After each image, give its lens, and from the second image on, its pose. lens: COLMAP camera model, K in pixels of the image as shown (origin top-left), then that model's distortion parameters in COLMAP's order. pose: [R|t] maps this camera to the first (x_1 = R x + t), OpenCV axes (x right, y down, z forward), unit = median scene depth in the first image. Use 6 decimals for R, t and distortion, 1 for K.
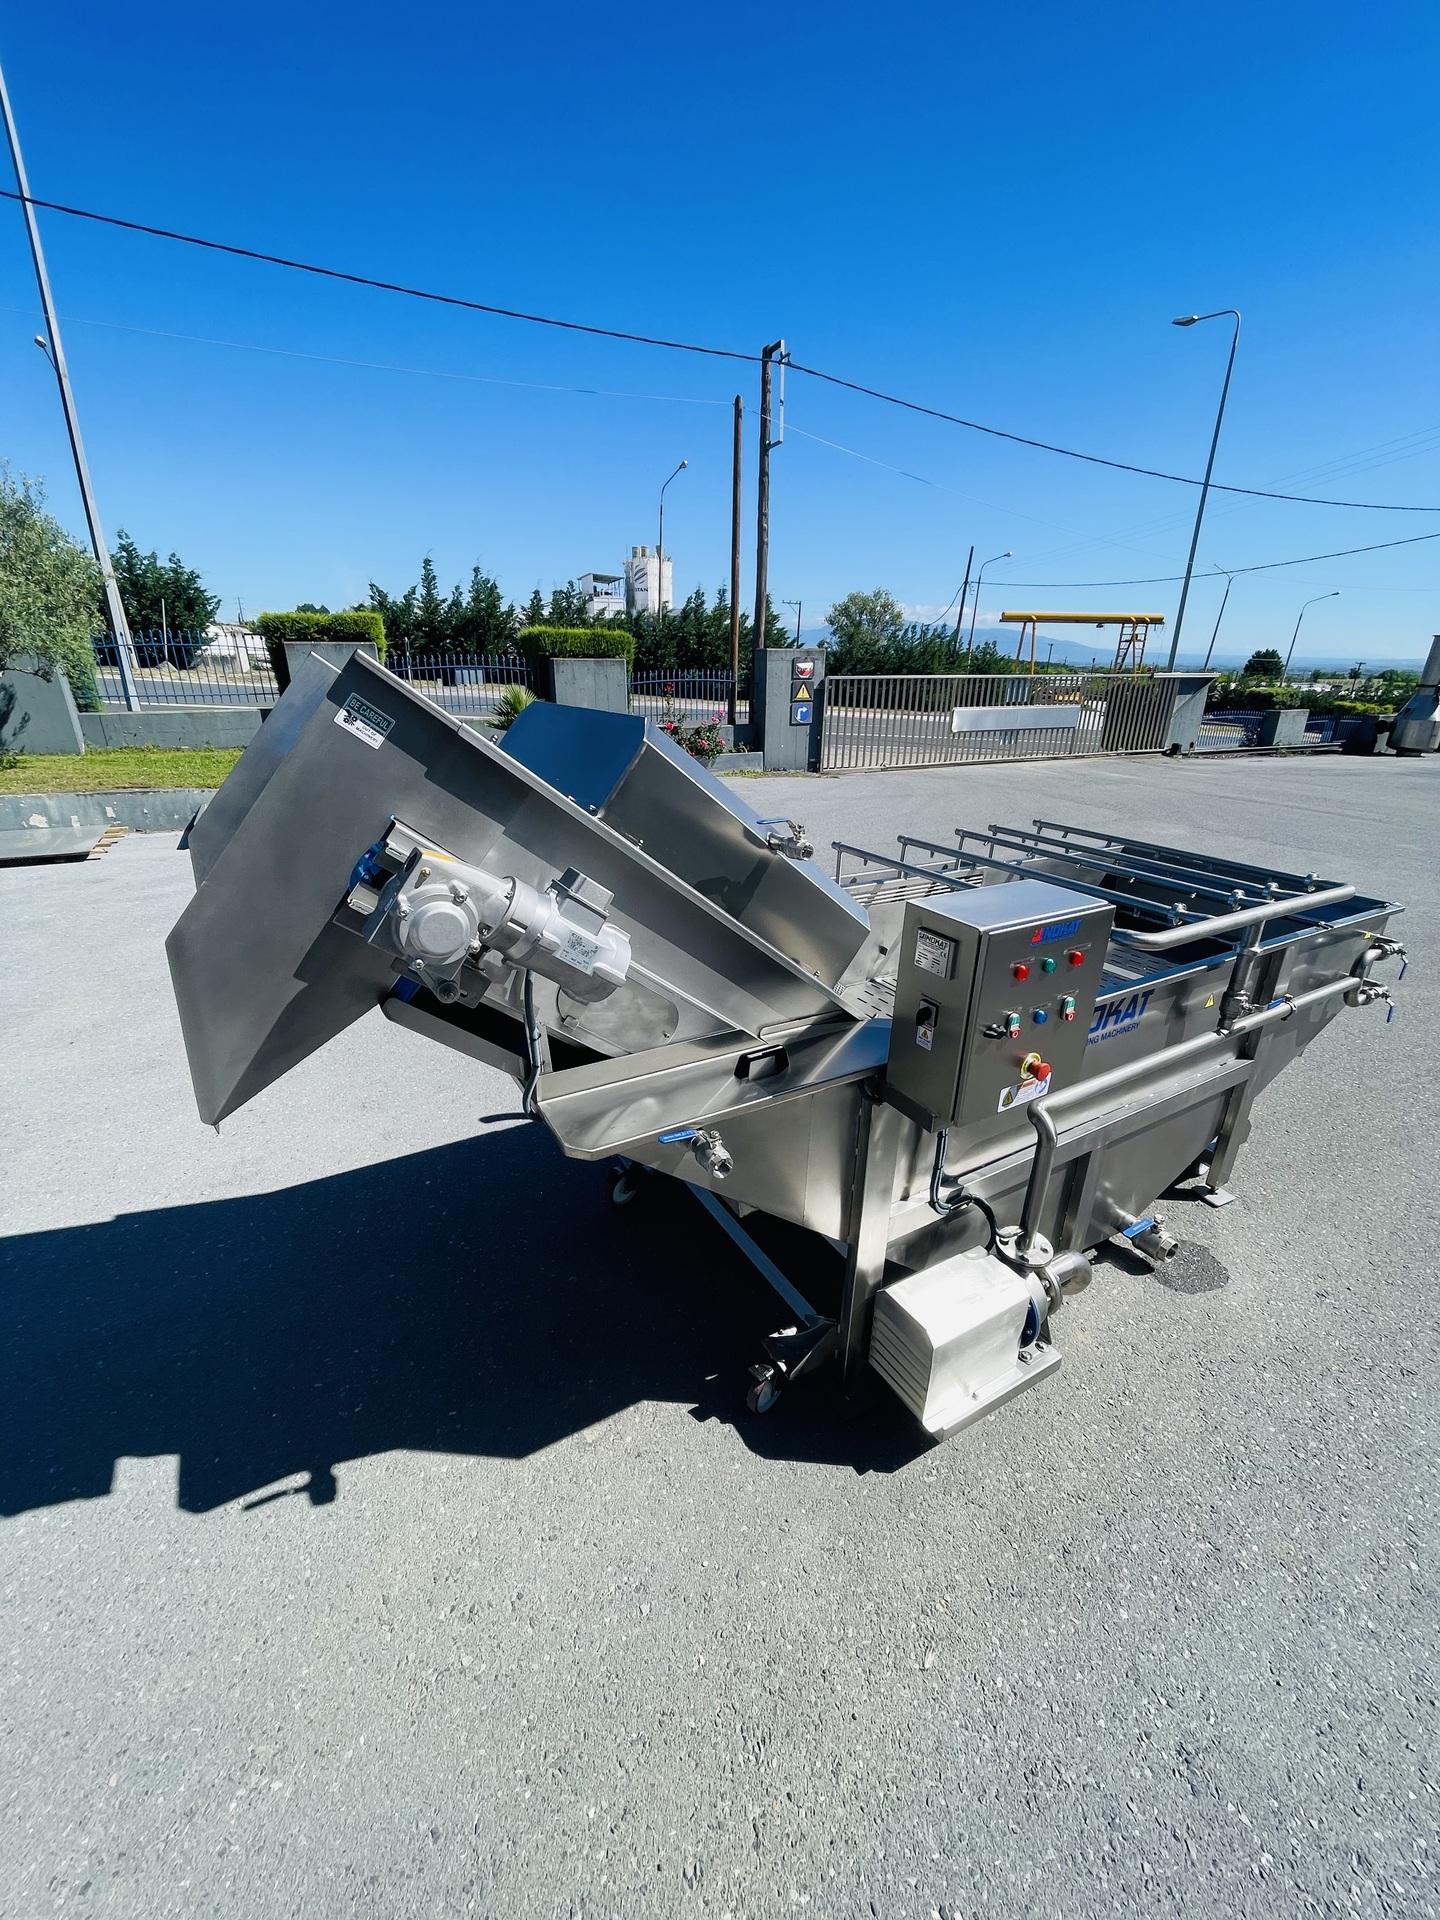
lens RADIAL K [[786.5, 0, 718.2], [0, 786.5, 976.2], [0, 0, 1]] dist [0.000097, -0.000090]
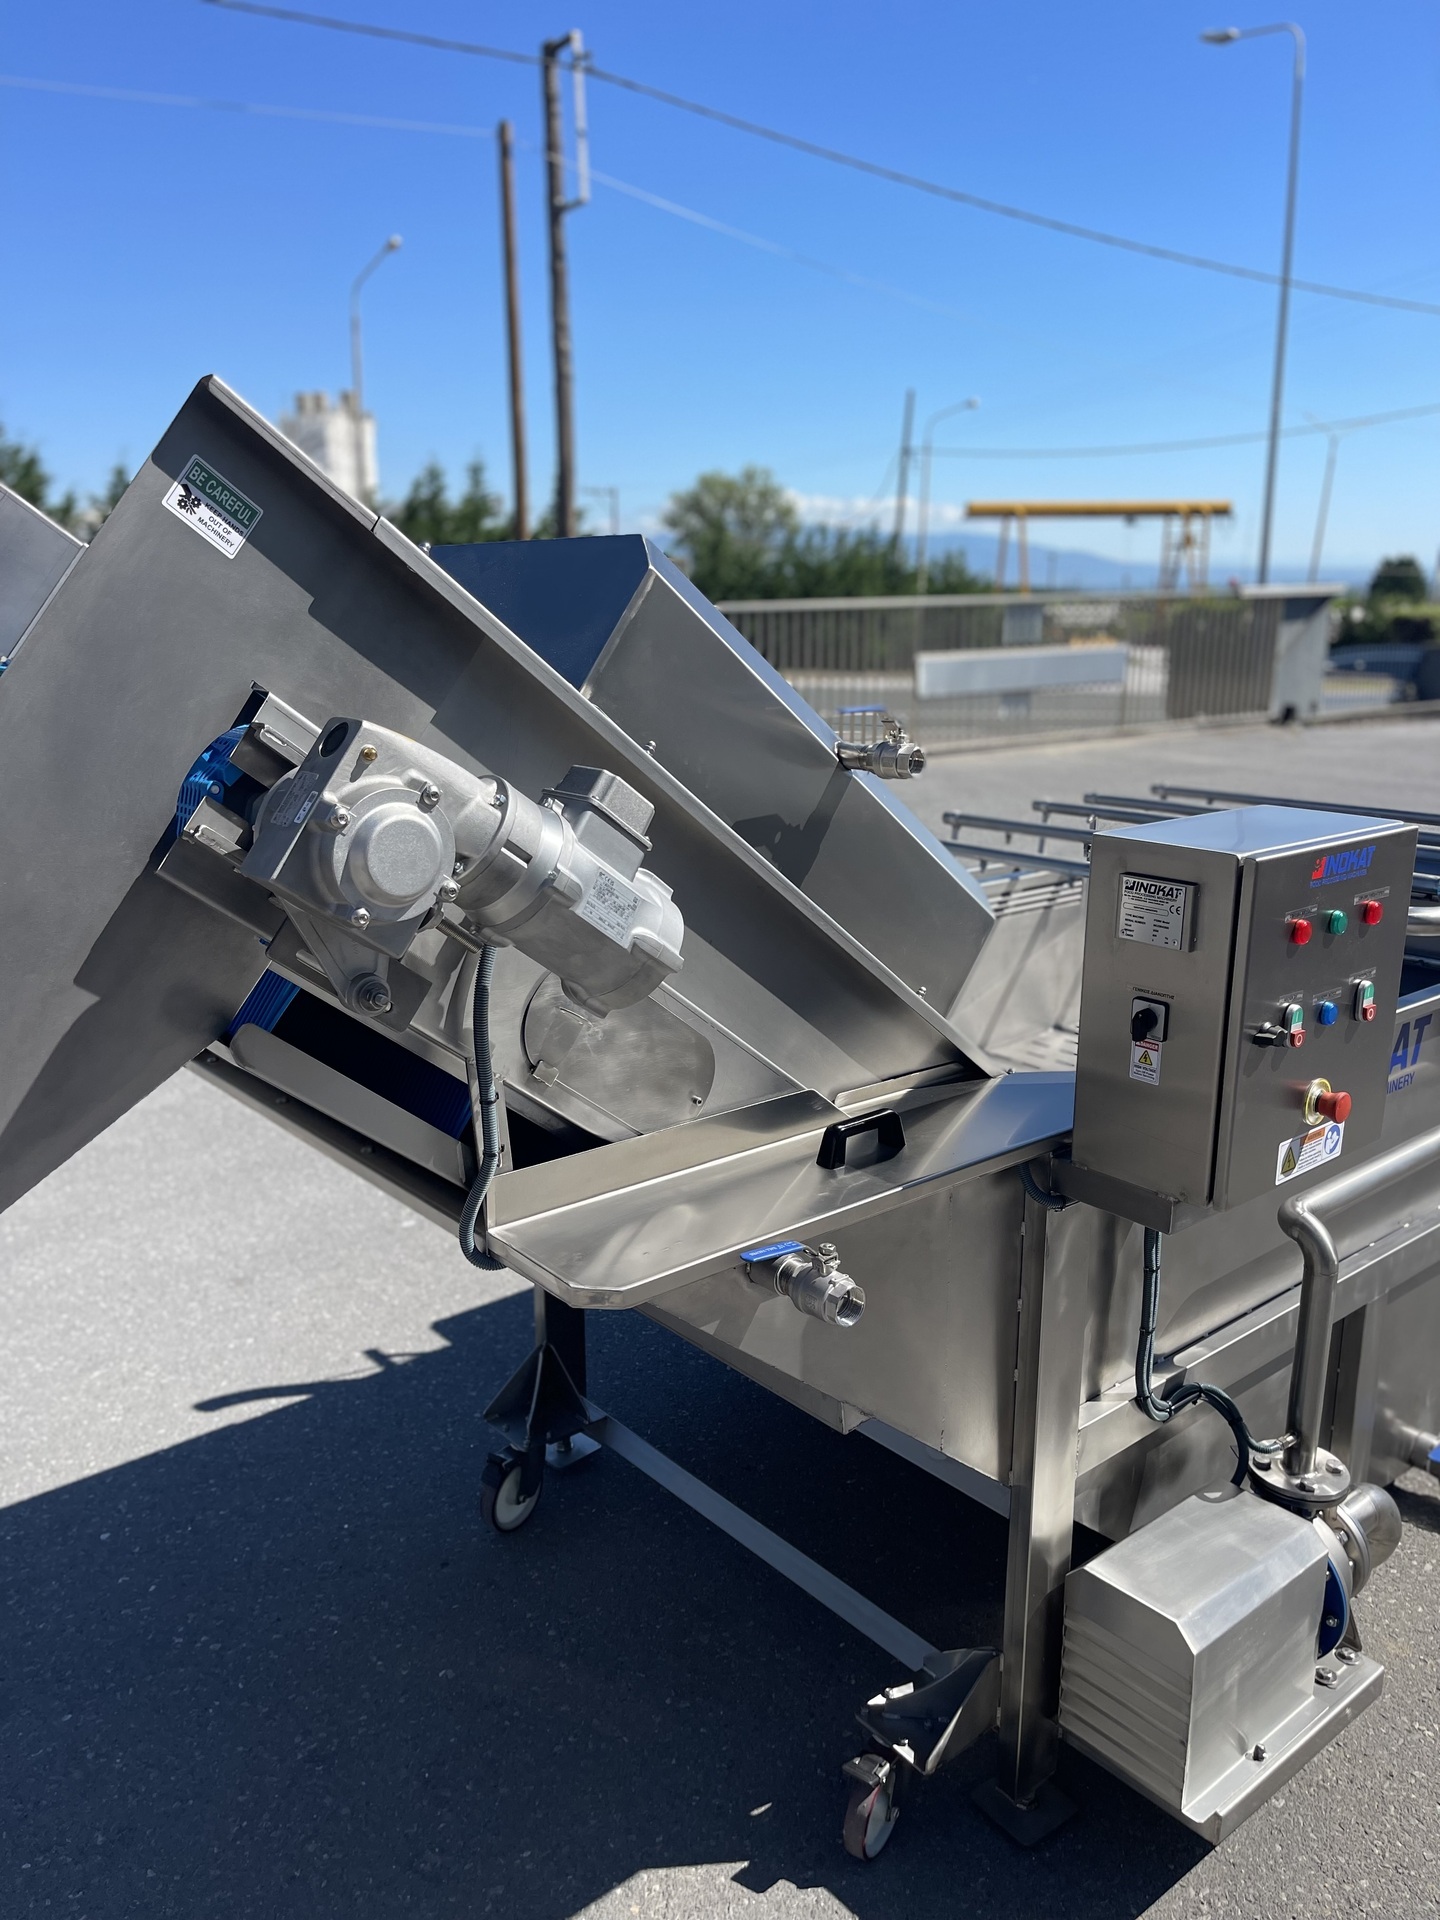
lens RADIAL K [[1492.9, 0, 726.3], [0, 1492.9, 1012.3], [0, 0, 1]] dist [0.024894, 0.009359]
pose [[0.985307, -0.067769, 0.156769, -0.164583], [0.084852, 0.990848, -0.104974, 0.100594], [-0.148220, 0.116734, 0.982041, -0.032972]]
